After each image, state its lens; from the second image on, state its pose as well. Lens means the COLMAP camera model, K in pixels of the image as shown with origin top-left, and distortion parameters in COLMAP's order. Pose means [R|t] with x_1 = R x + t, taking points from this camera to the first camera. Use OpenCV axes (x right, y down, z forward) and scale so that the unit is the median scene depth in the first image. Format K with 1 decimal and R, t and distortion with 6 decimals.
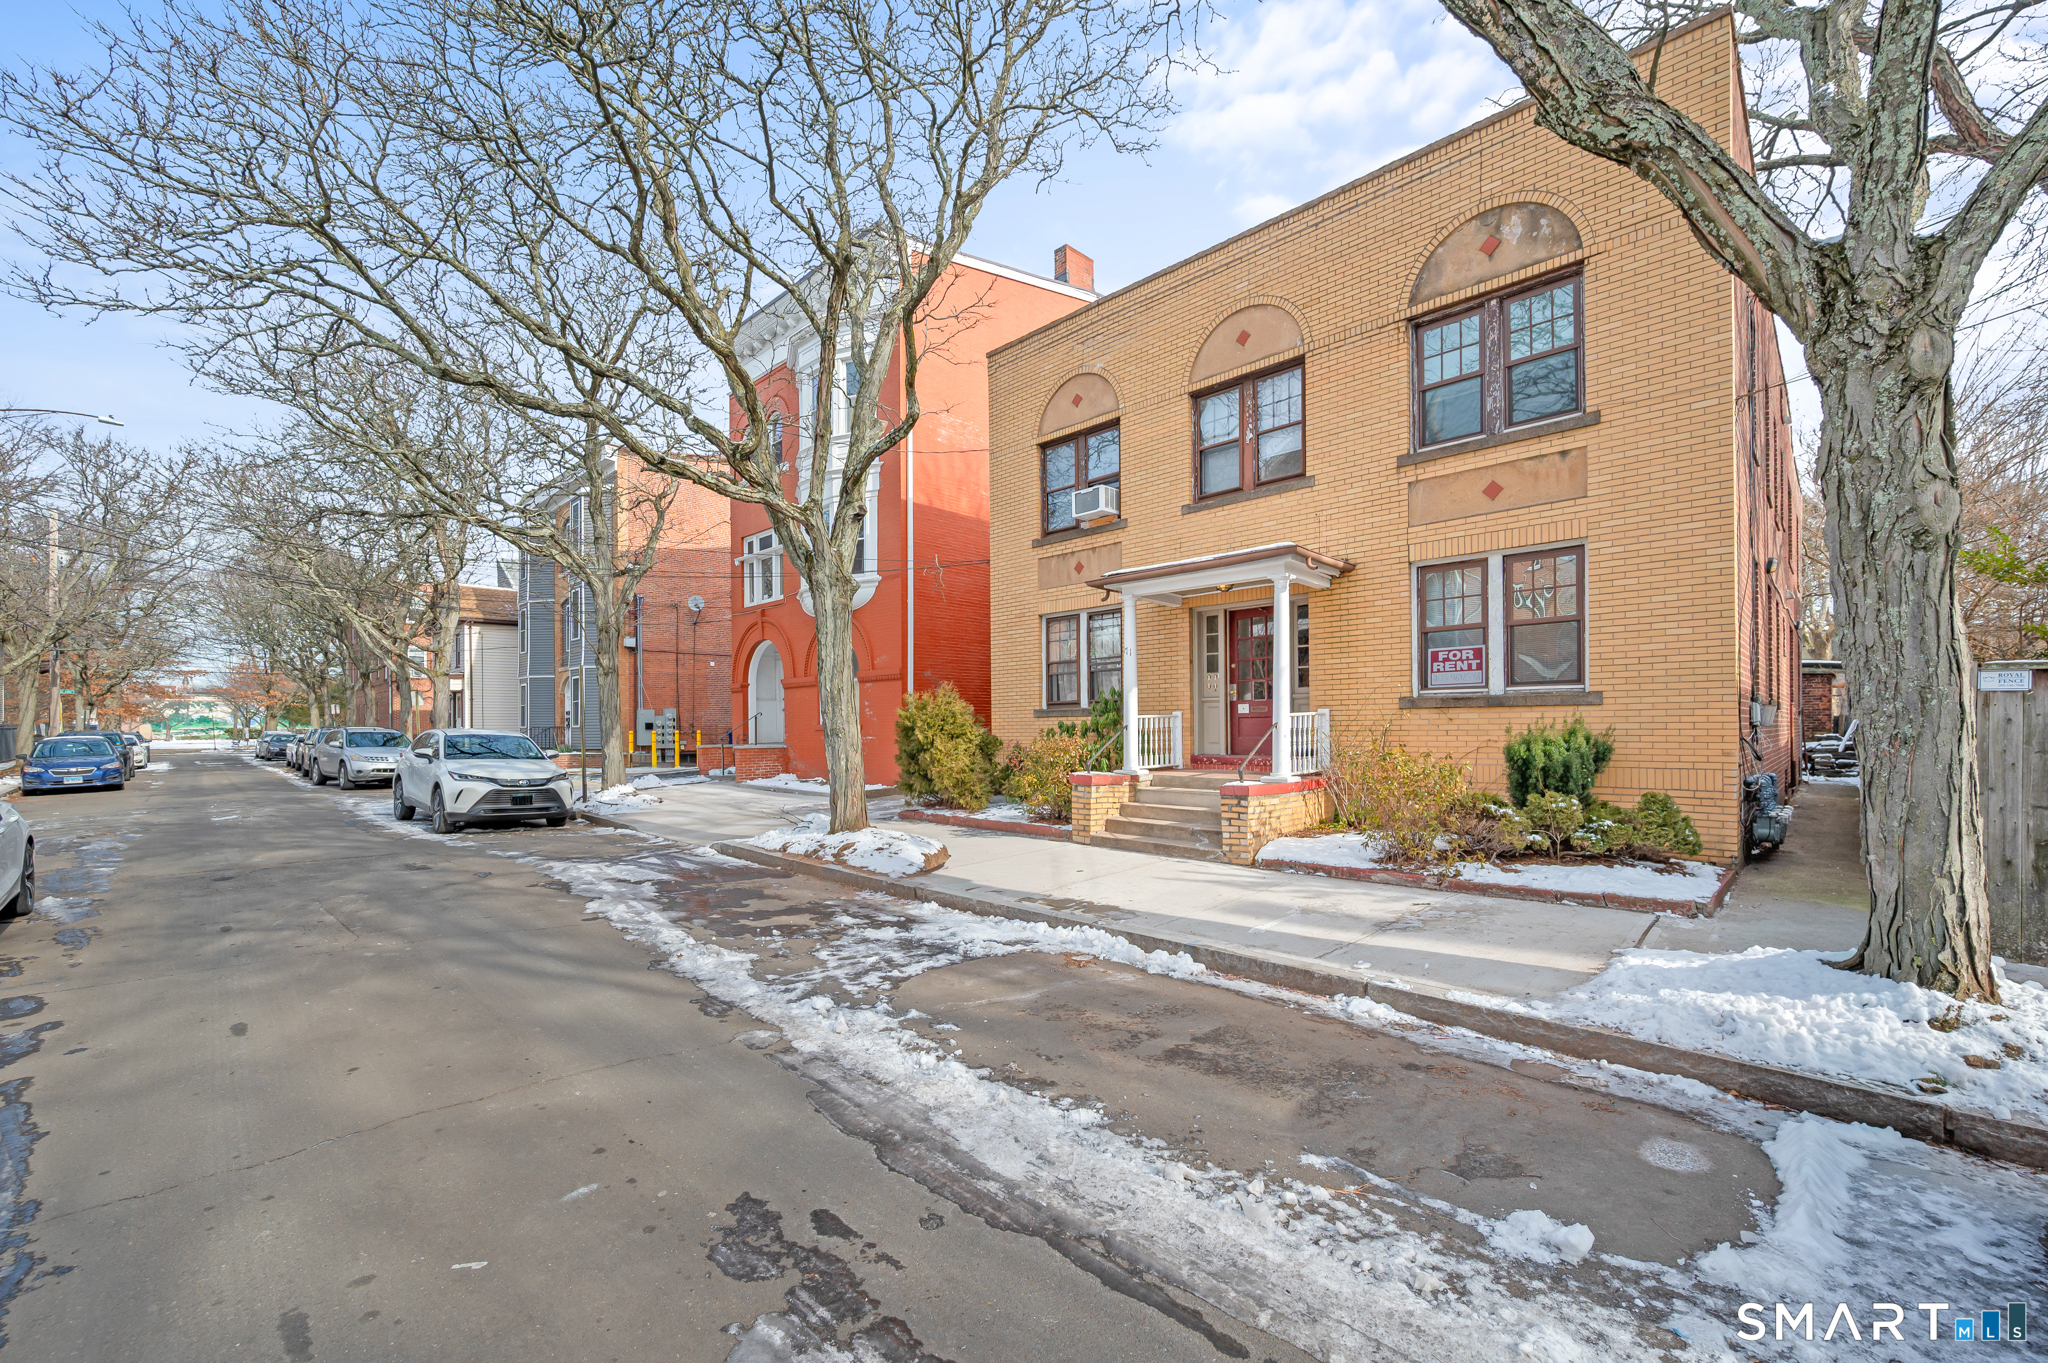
lens RADIAL K [[824.4, 0, 1030.1], [0, 824.4, 657.2], [0, 0, 1]] dist [-0.001790, -0.000169]
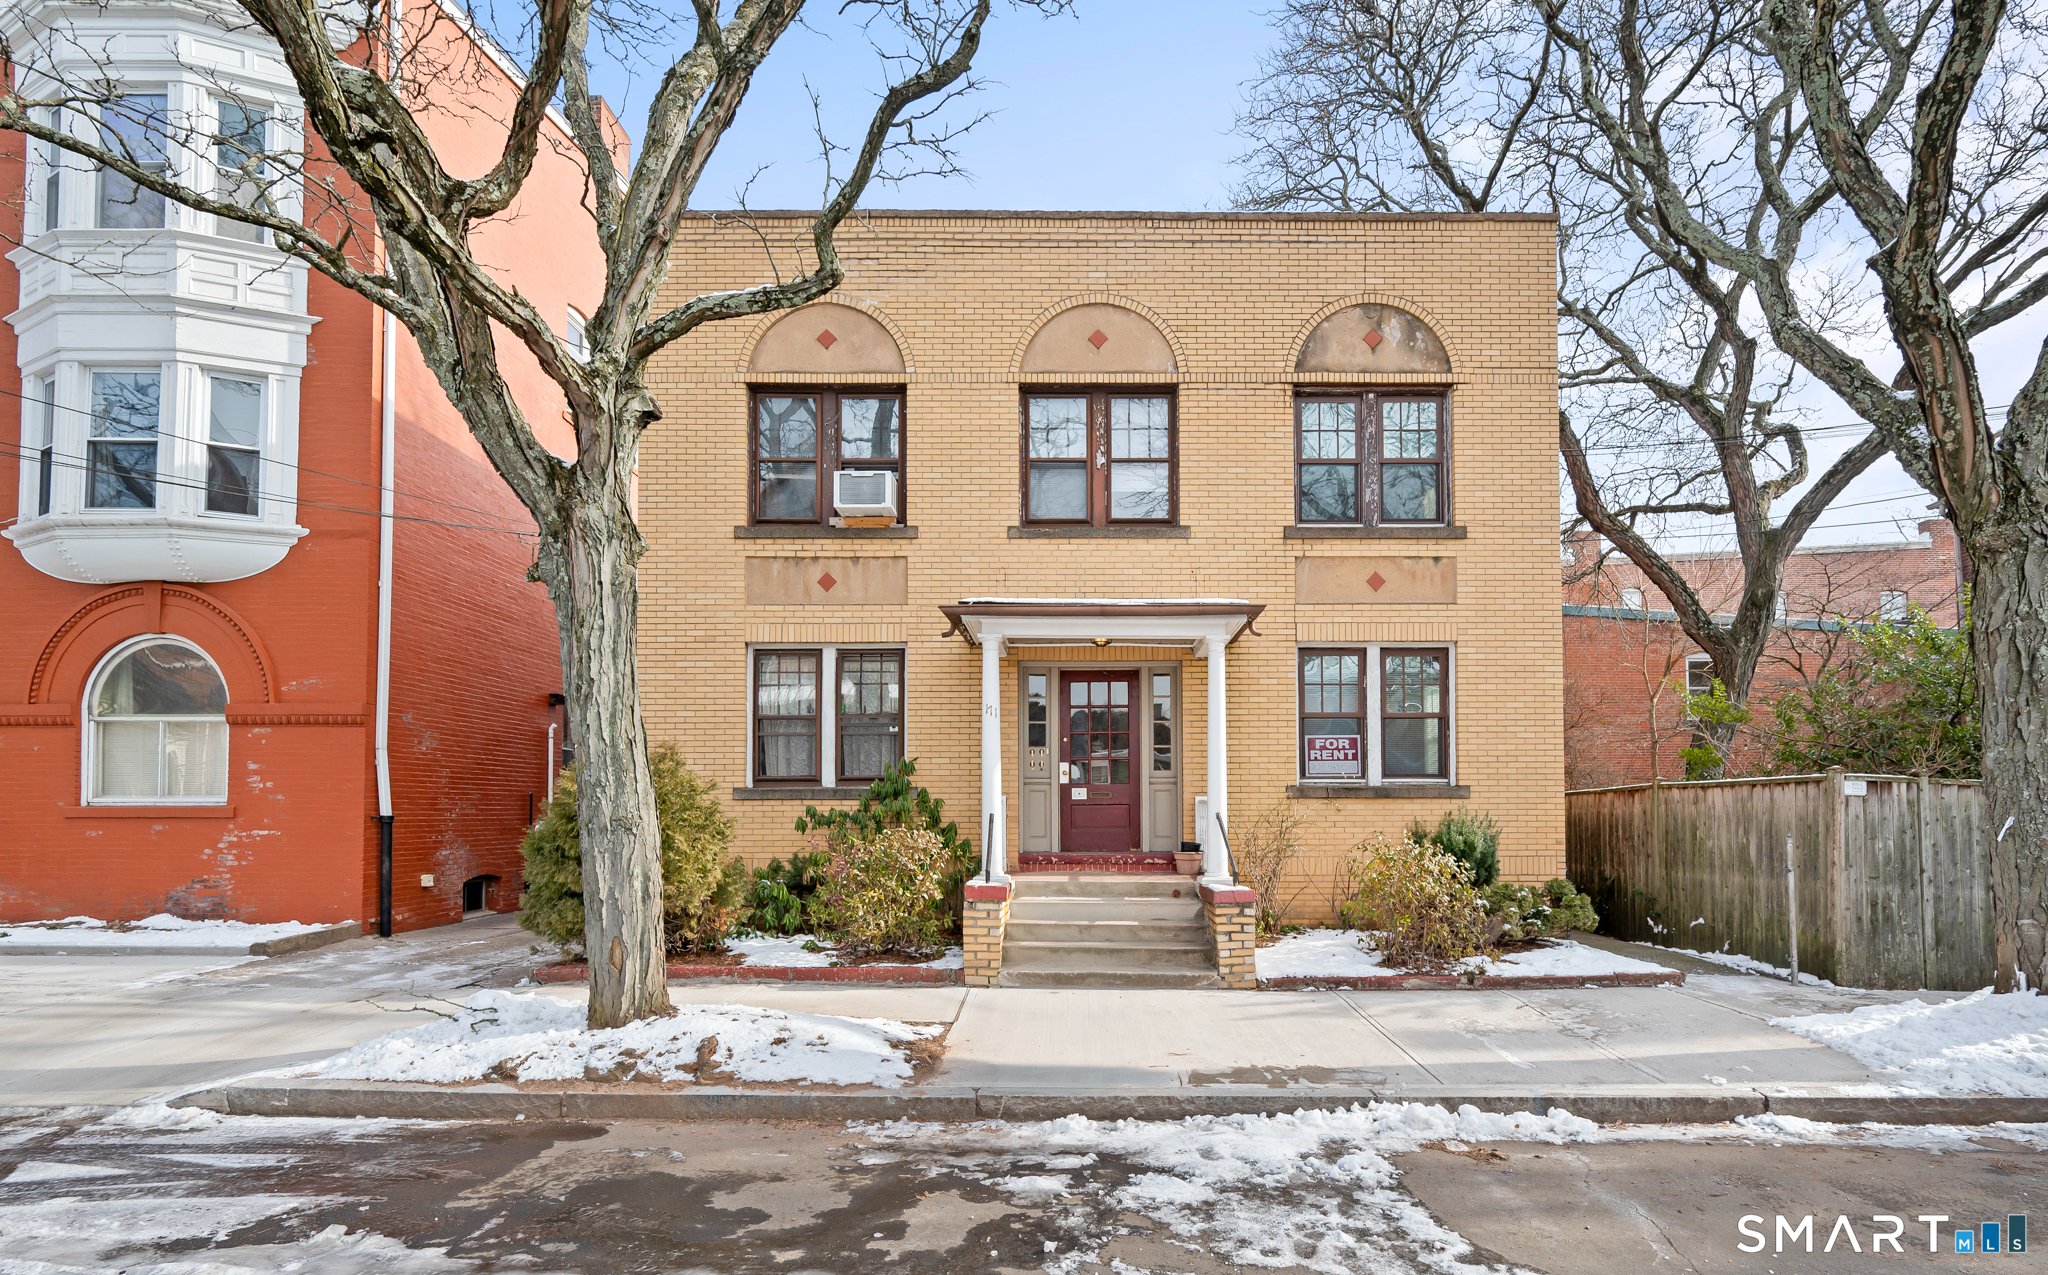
lens RADIAL K [[965.9, 0, 916.2], [0, 965.9, 725.4], [0, 0, 1]] dist [-0.002190, -0.000240]
pose [[0.714886, 0.069044, 0.695824, -0.626990], [-0.065097, 0.997363, -0.032083, 0.044434], [-0.696204, -0.022360, 0.717495, 0.532593]]
